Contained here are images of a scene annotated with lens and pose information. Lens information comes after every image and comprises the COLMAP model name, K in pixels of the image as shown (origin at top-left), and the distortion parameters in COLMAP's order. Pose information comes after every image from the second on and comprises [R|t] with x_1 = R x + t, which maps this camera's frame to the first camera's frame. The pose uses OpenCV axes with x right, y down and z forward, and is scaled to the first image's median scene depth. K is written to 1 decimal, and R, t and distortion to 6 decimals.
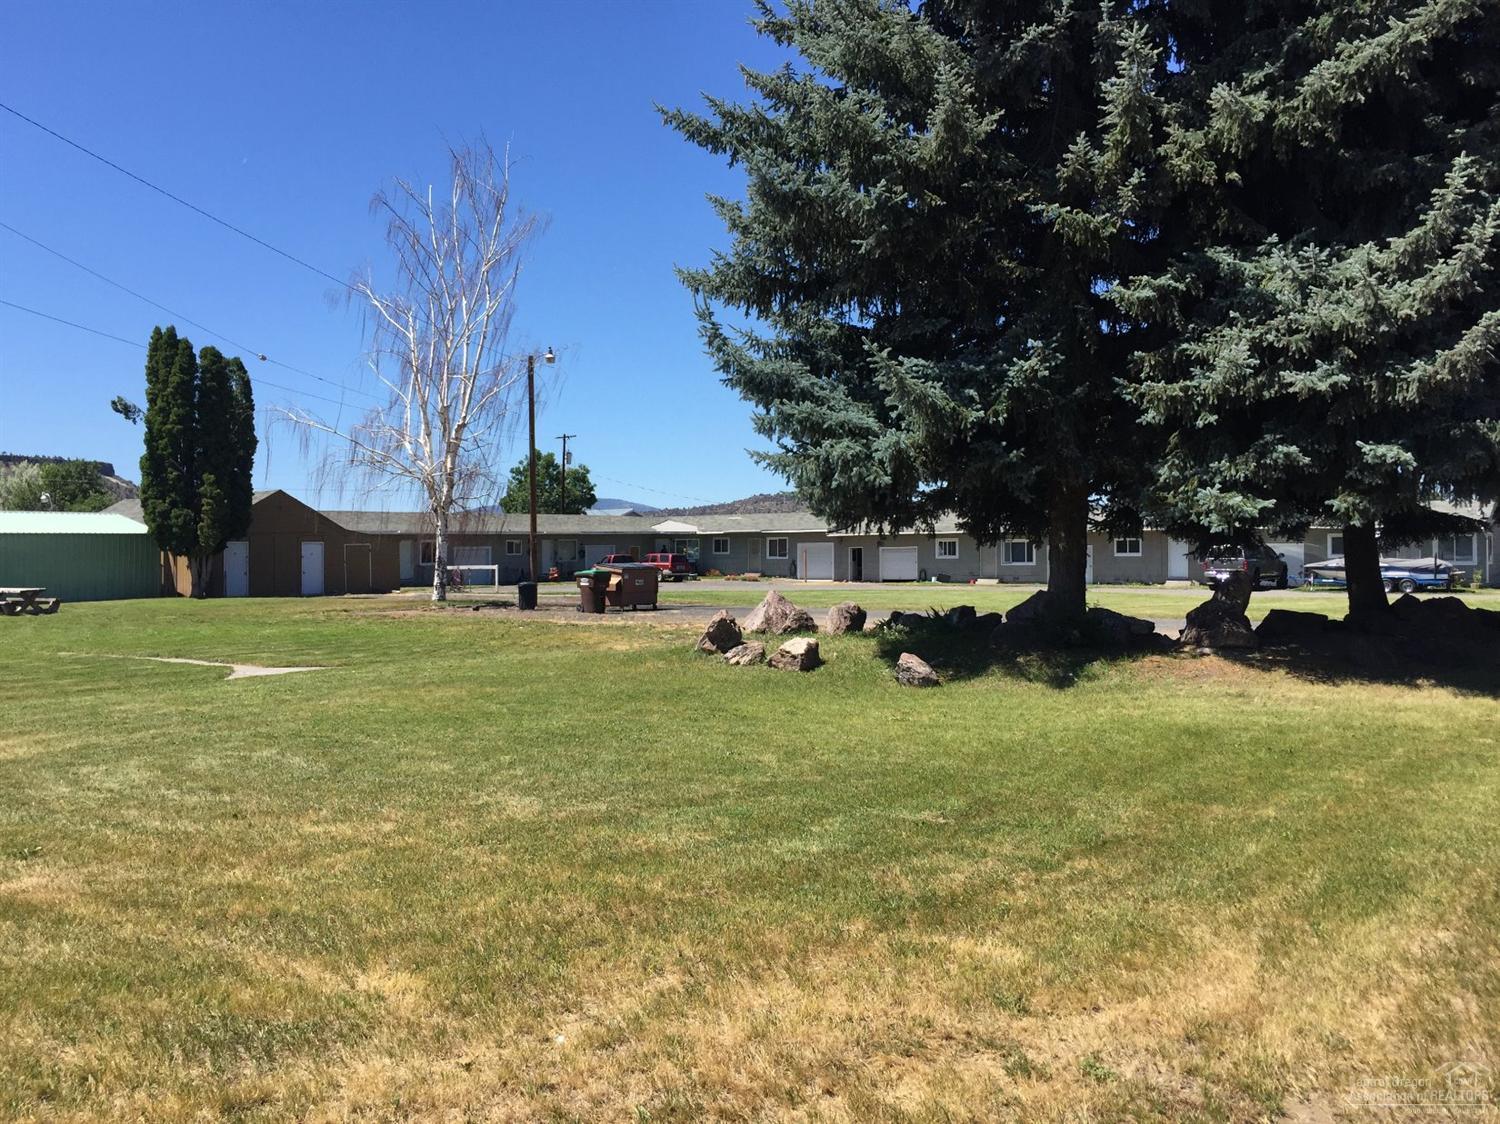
lens RADIAL K [[1280.1, 0, 749.0], [0, 1280.1, 537.2], [0, 0, 1]] dist [0.063714, -0.090485]
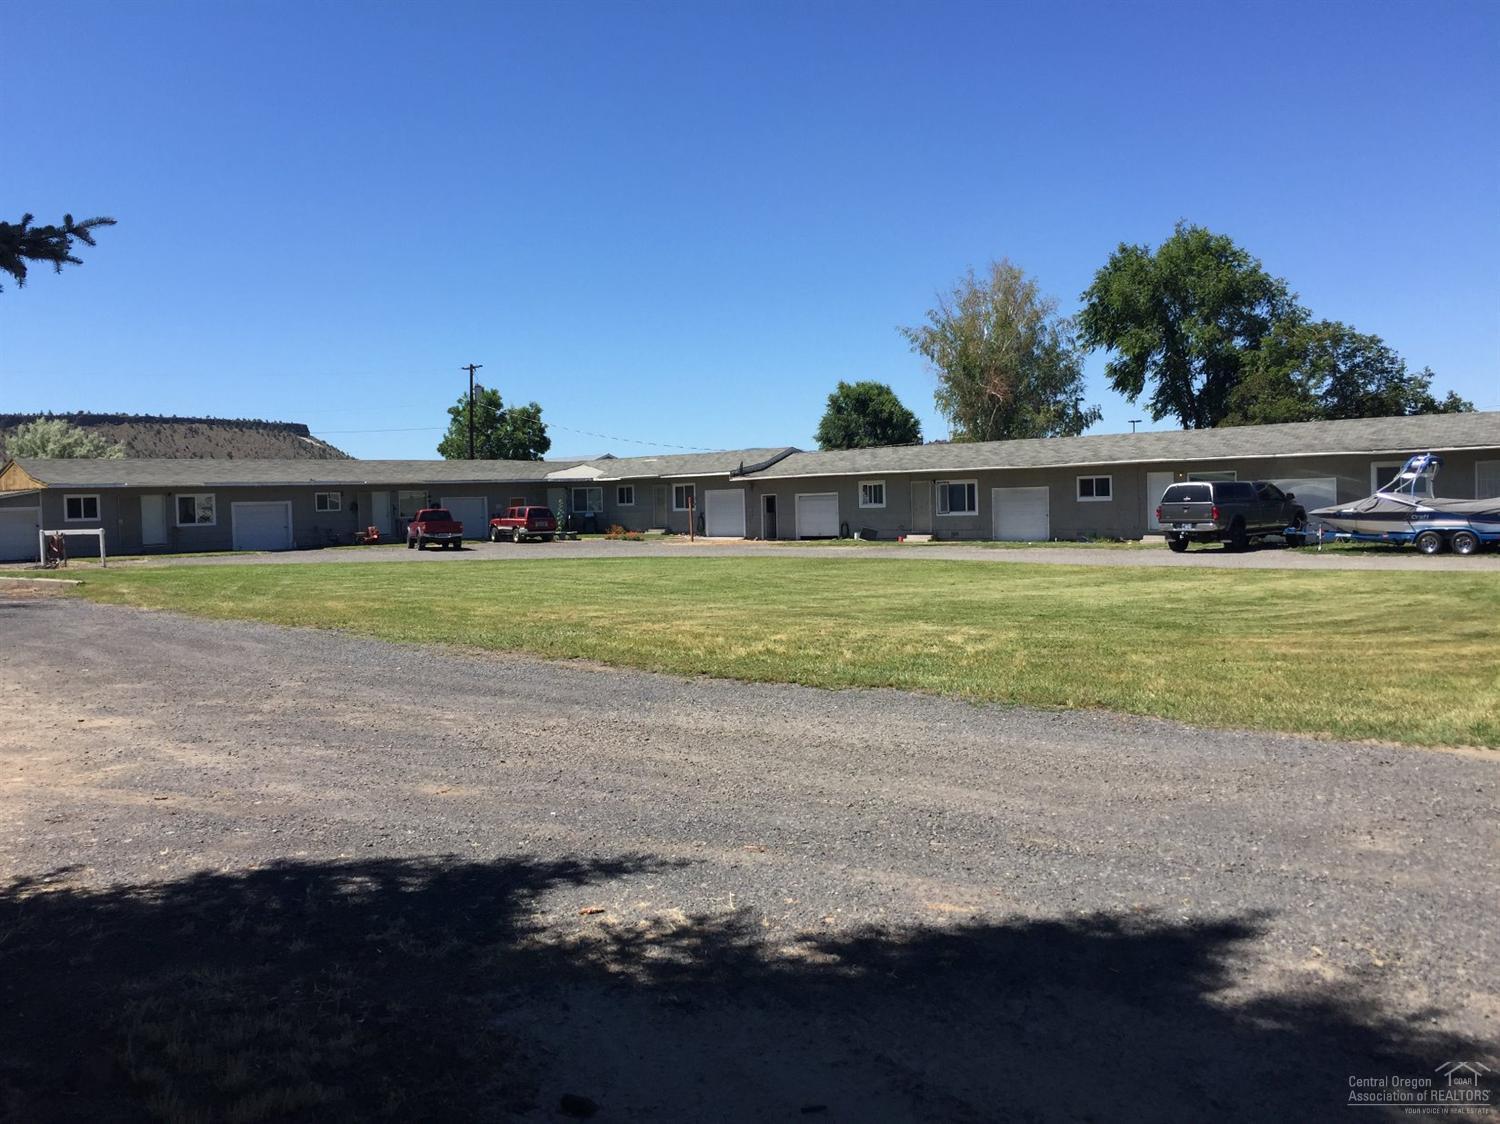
lens RADIAL K [[1280.1, 0, 744.2], [0, 1280.1, 559.8], [0, 0, 1]] dist [0.063714, -0.090485]
pose [[0.989220, -0.009171, -0.146150, 0.178691], [0.017601, 0.998248, 0.056486, 0.003140], [0.145376, -0.058449, 0.987648, 0.232527]]
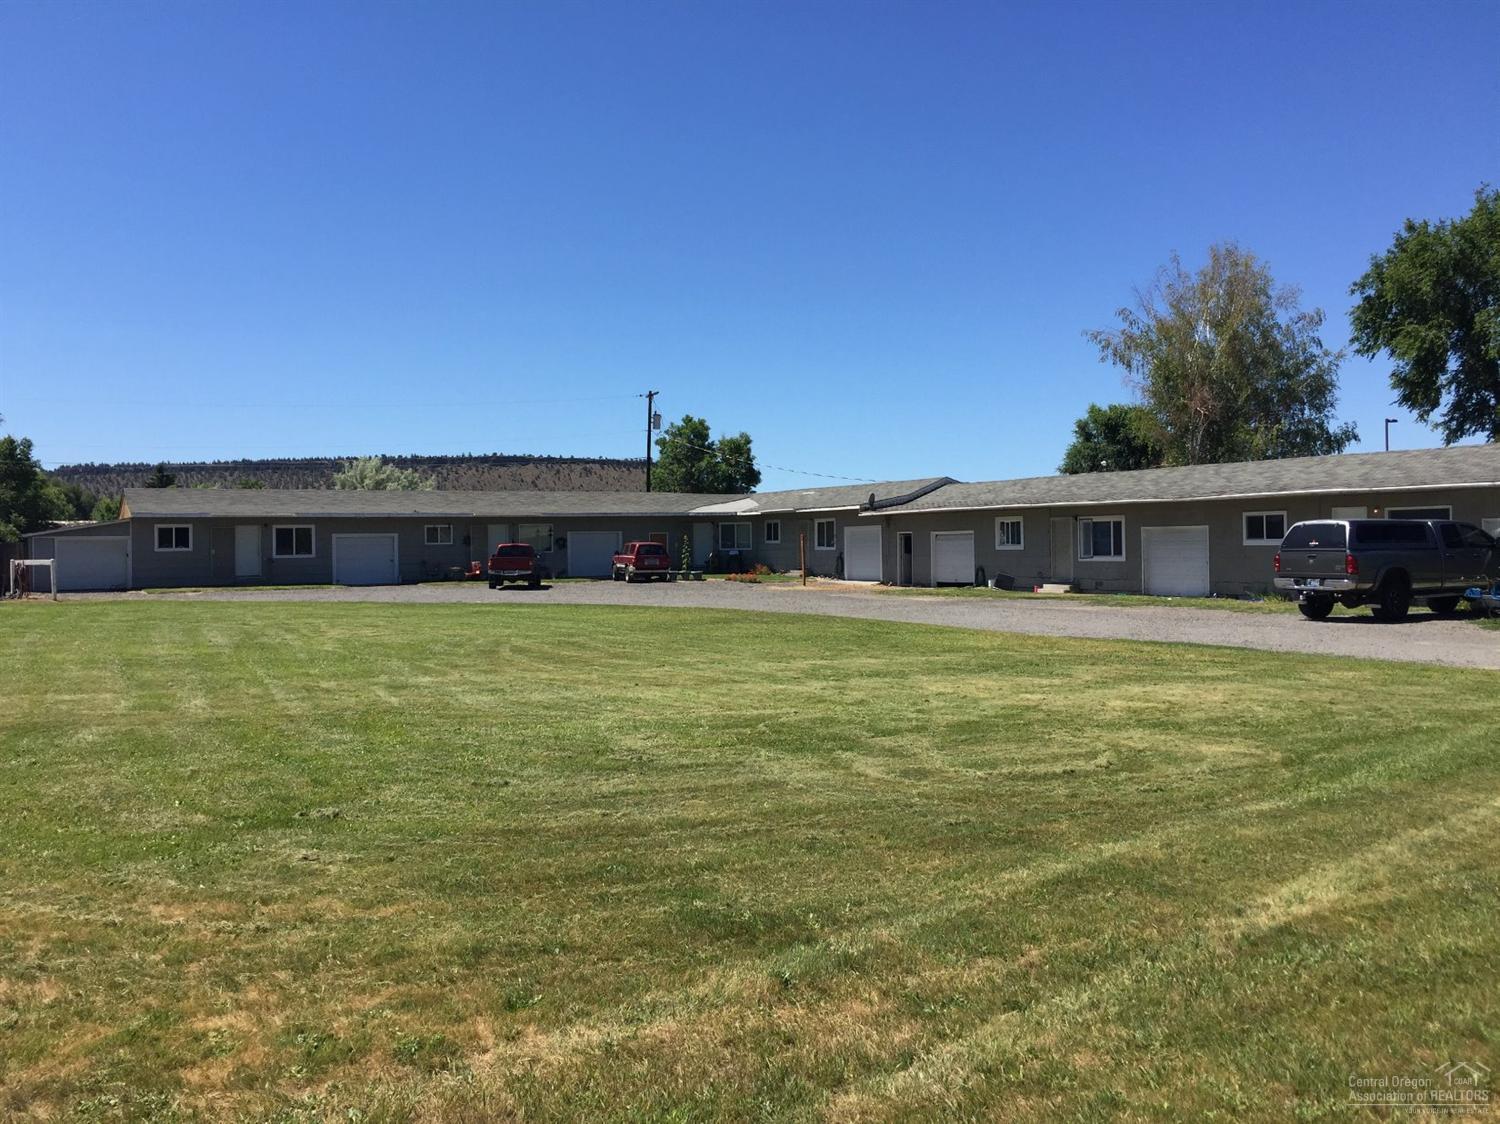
lens RADIAL K [[1280.1, 0, 743.5], [0, 1280.1, 572.5], [0, 0, 1]] dist [0.063714, -0.090485]
pose [[0.907116, 0.007729, -0.420809, 0.280173], [0.006920, 0.999422, 0.033274, 0.005901], [0.420823, -0.033095, 0.906539, 0.368309]]
